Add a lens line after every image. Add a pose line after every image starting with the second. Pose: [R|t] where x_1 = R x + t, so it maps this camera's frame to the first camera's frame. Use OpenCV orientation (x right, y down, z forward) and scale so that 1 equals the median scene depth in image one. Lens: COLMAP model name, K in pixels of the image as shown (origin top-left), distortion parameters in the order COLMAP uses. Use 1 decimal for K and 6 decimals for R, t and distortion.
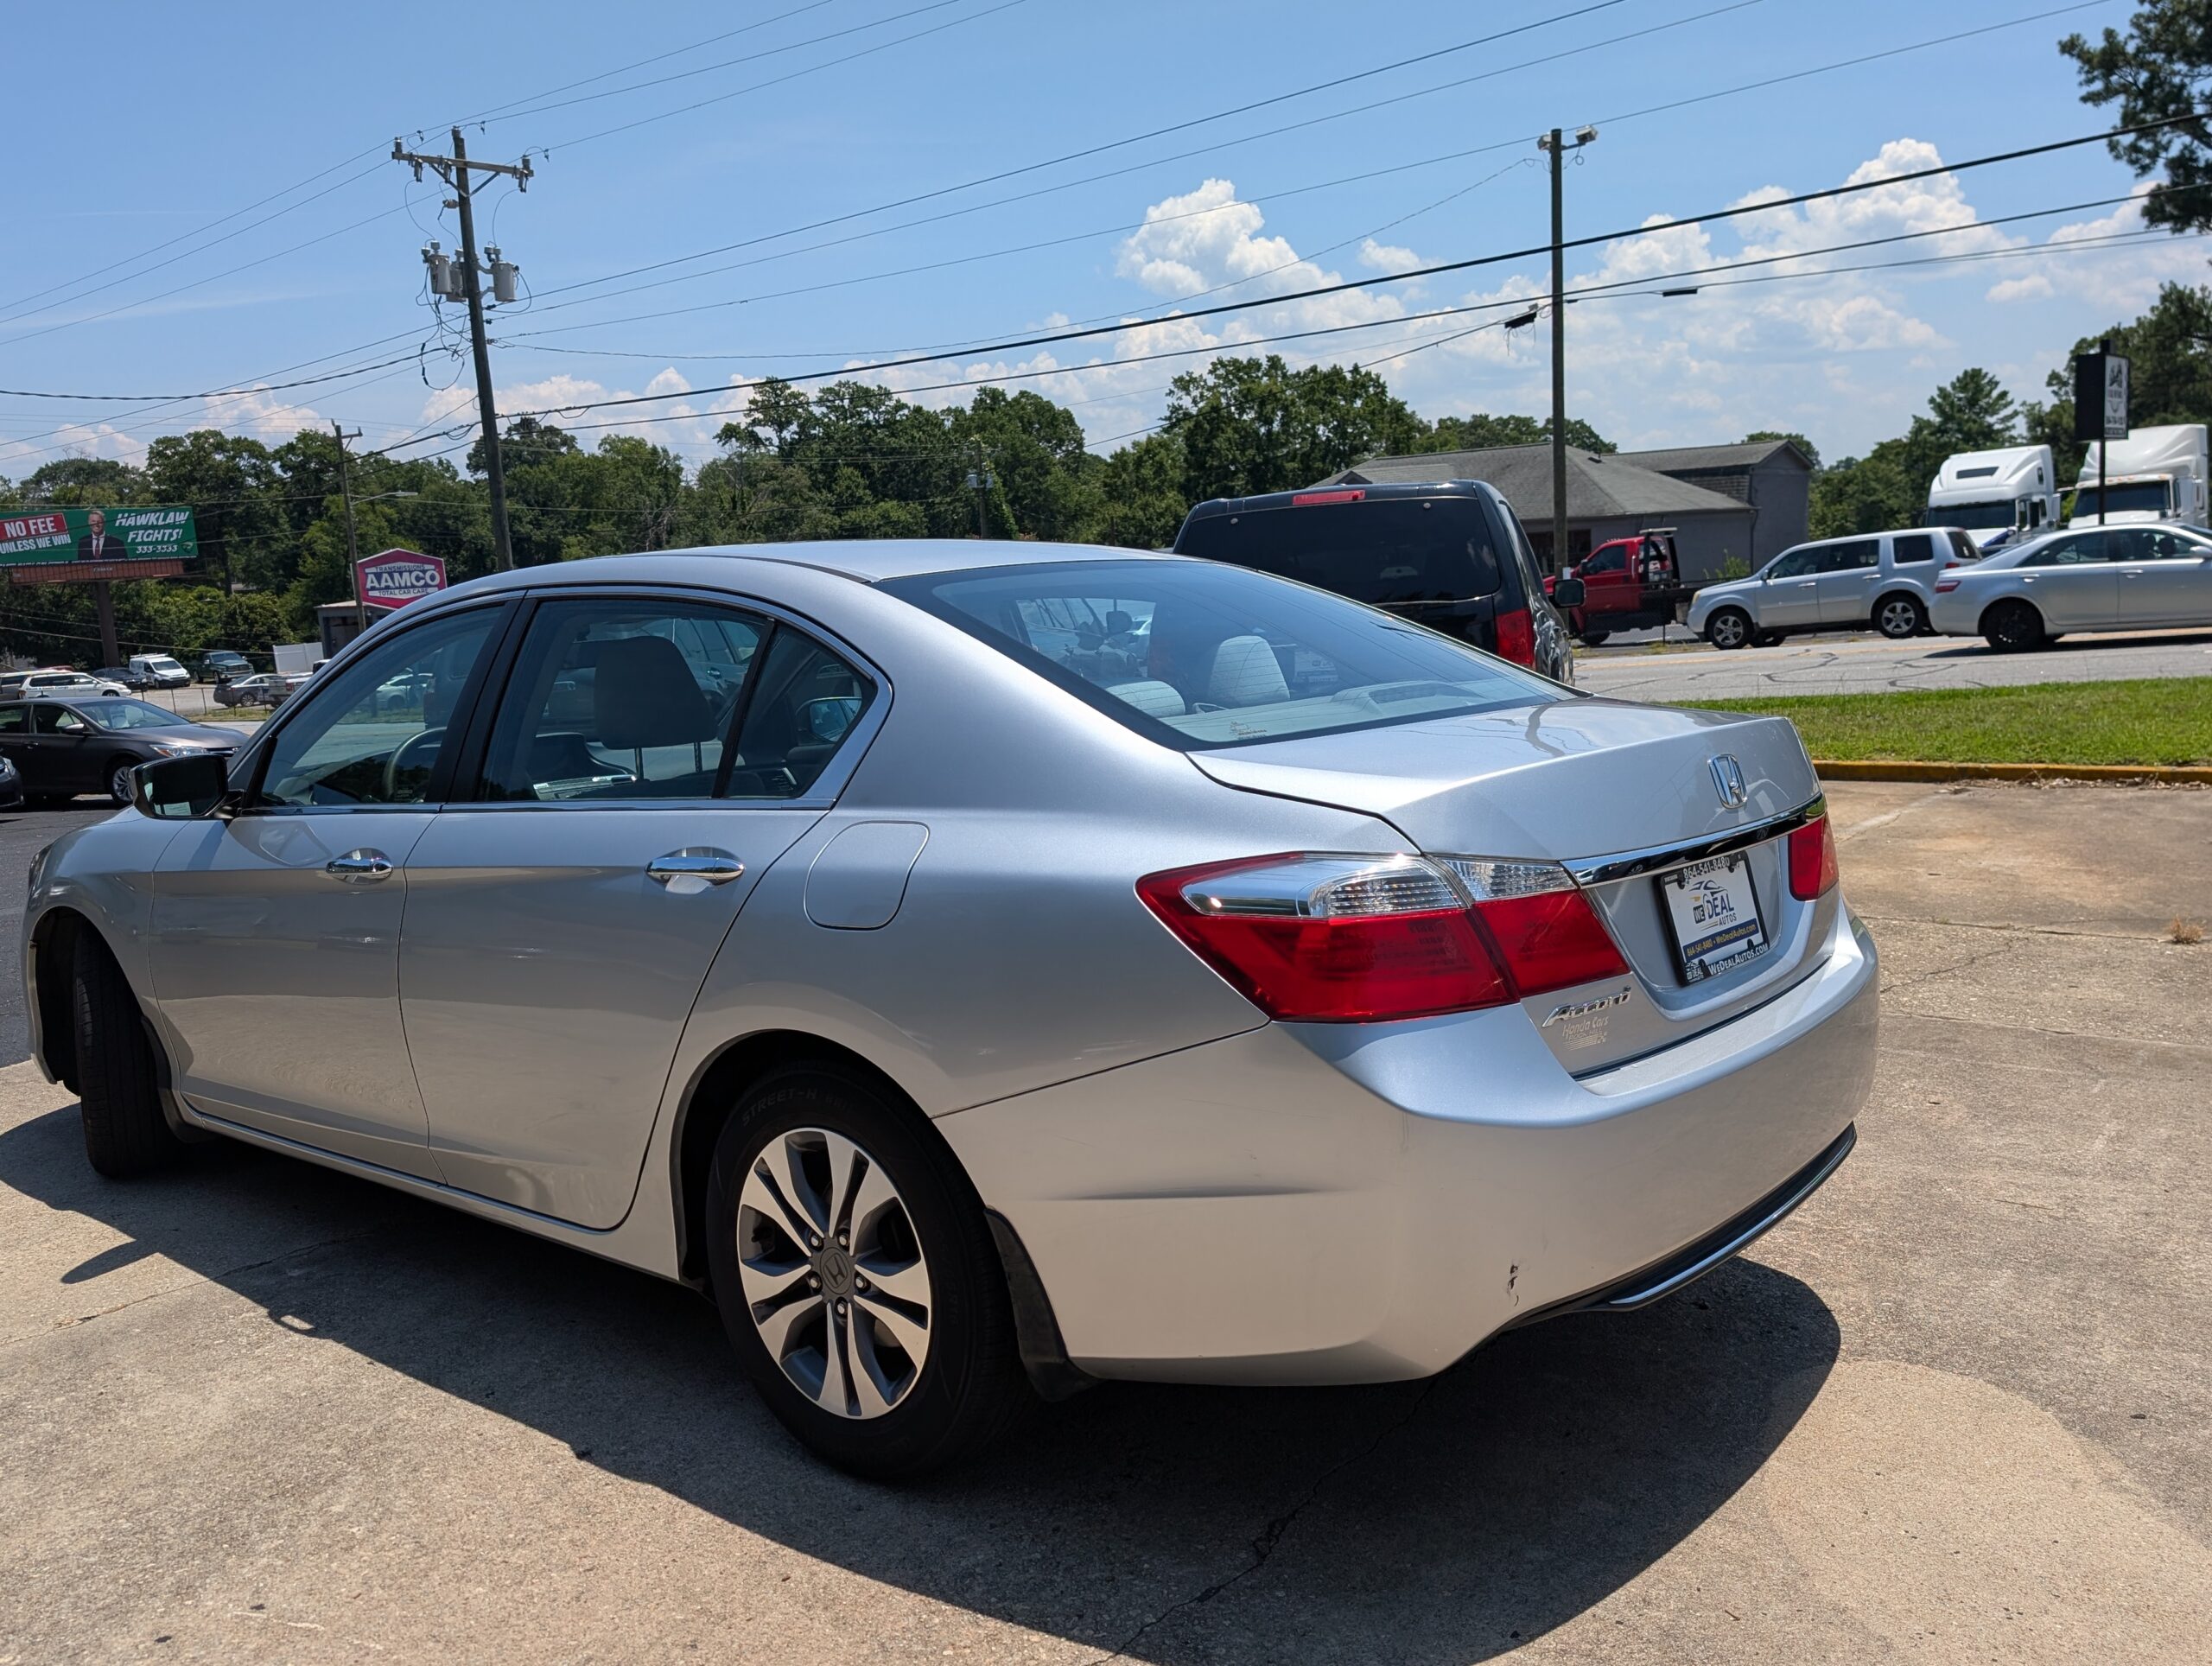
lens RADIAL K [[1799.6, 0, 1116.0], [0, 1799.6, 835.4], [0, 0, 1]] dist [0.015082, -0.019083]
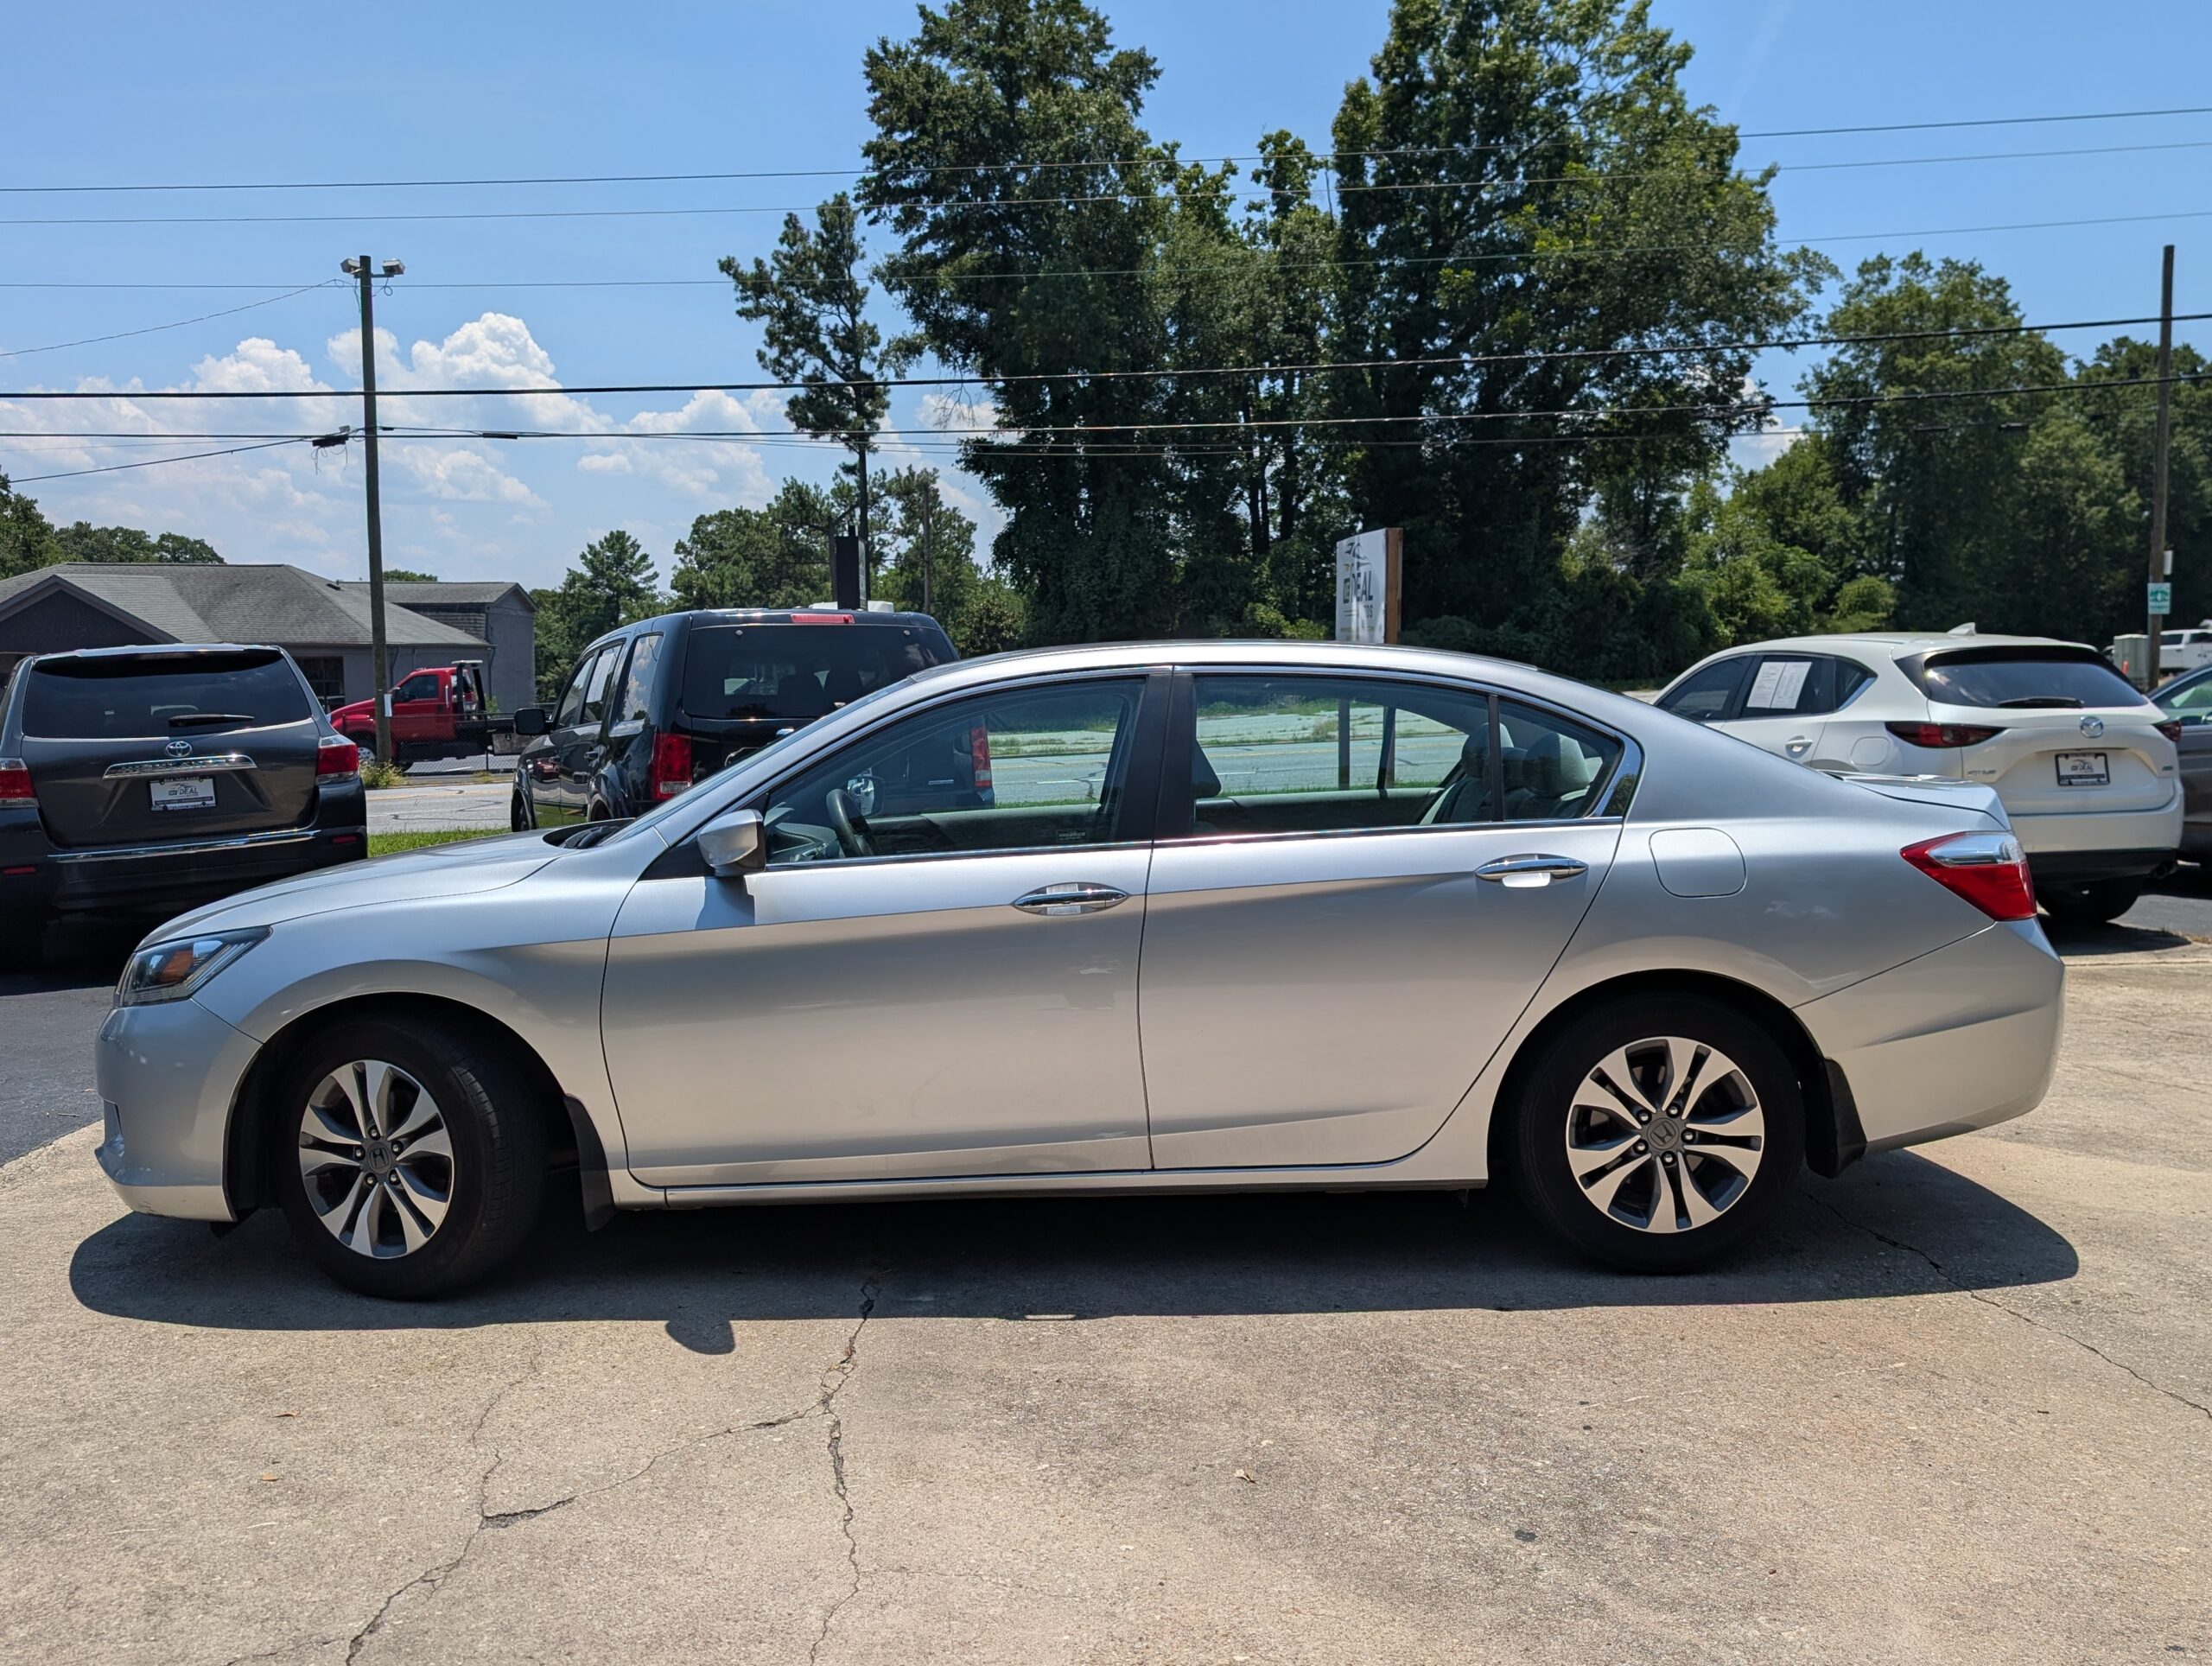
lens RADIAL K [[1799.6, 0, 1097.7], [0, 1799.6, 847.0], [0, 0, 1]] dist [0.015082, -0.019083]
pose [[0.749702, -0.011841, 0.661670, -0.133486], [0.057775, 0.997193, -0.047616, 0.004544], [-0.659249, 0.073926, 0.748282, 0.016316]]
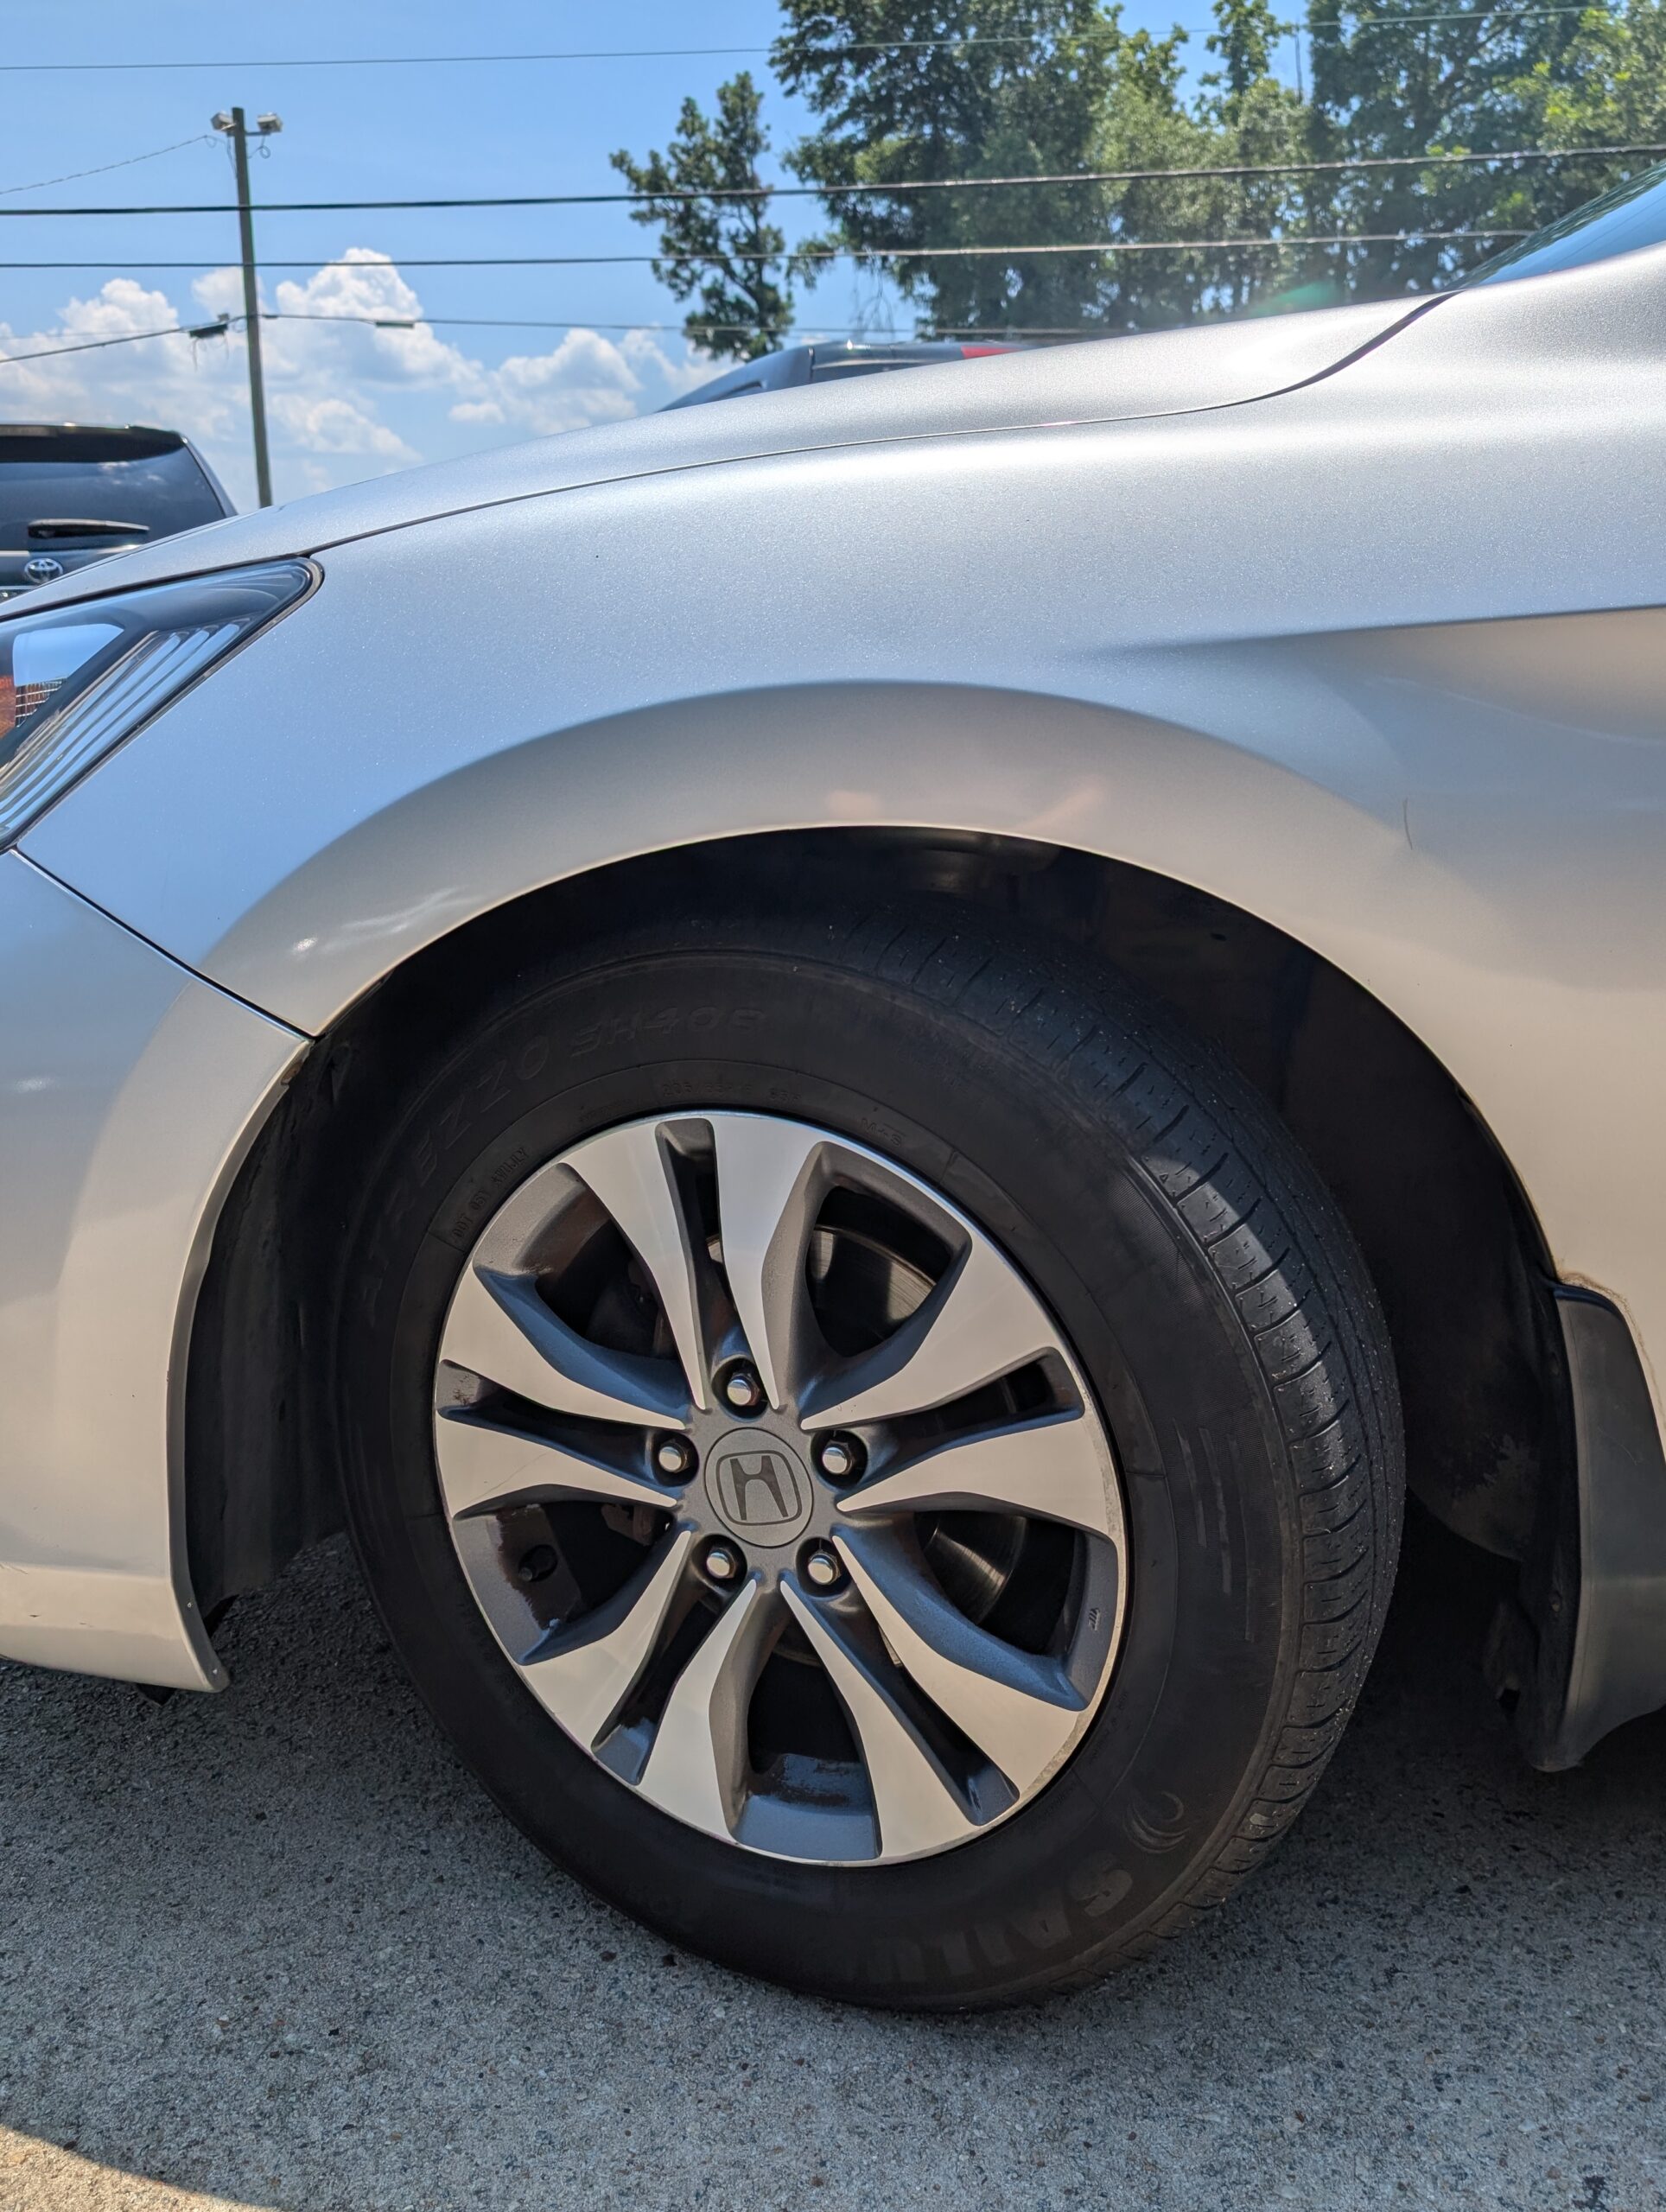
lens RADIAL K [[1799.6, 0, 859.6], [0, 1799.6, 1083.8], [0, 0, 1]] dist [0.015082, -0.019083]
pose [[0.790424, -0.094127, 0.605285, -0.103944], [0.045305, 0.994400, 0.095476, 0.007207], [-0.610883, -0.048044, 0.790262, 0.124705]]
